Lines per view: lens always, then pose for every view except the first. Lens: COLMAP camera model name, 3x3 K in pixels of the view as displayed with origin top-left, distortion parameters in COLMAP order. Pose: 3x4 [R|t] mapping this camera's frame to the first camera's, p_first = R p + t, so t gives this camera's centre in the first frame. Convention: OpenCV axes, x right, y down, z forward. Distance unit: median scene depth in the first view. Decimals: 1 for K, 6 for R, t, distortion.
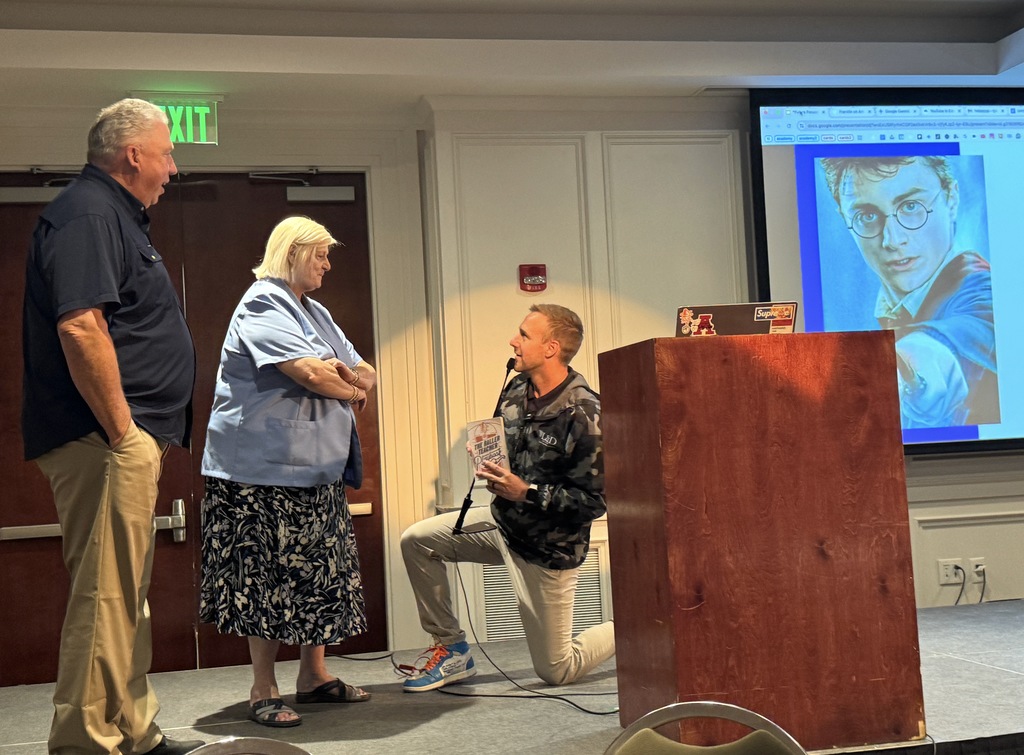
lens RADIAL K [[1363.1, 0, 463.3], [0, 1363.1, 360.7], [0, 0, 1]] dist [0.106998, 0.000000]
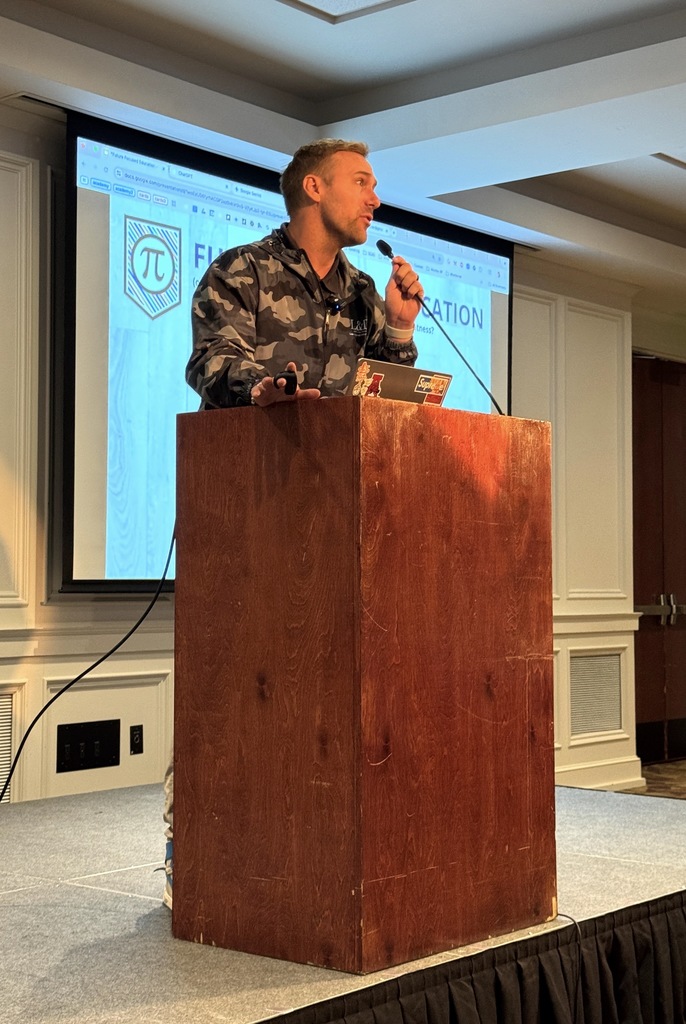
lens RADIAL K [[1637.0, 0, 306.2], [0, 1637.0, 479.4], [0, 0, 1]] dist [0.143213, 0.000000]
pose [[0.790248, 0.091602, 0.605901, -0.344382], [-0.081744, 0.995685, -0.043916, 0.057738], [-0.607310, -0.014824, 0.794327, 0.263986]]
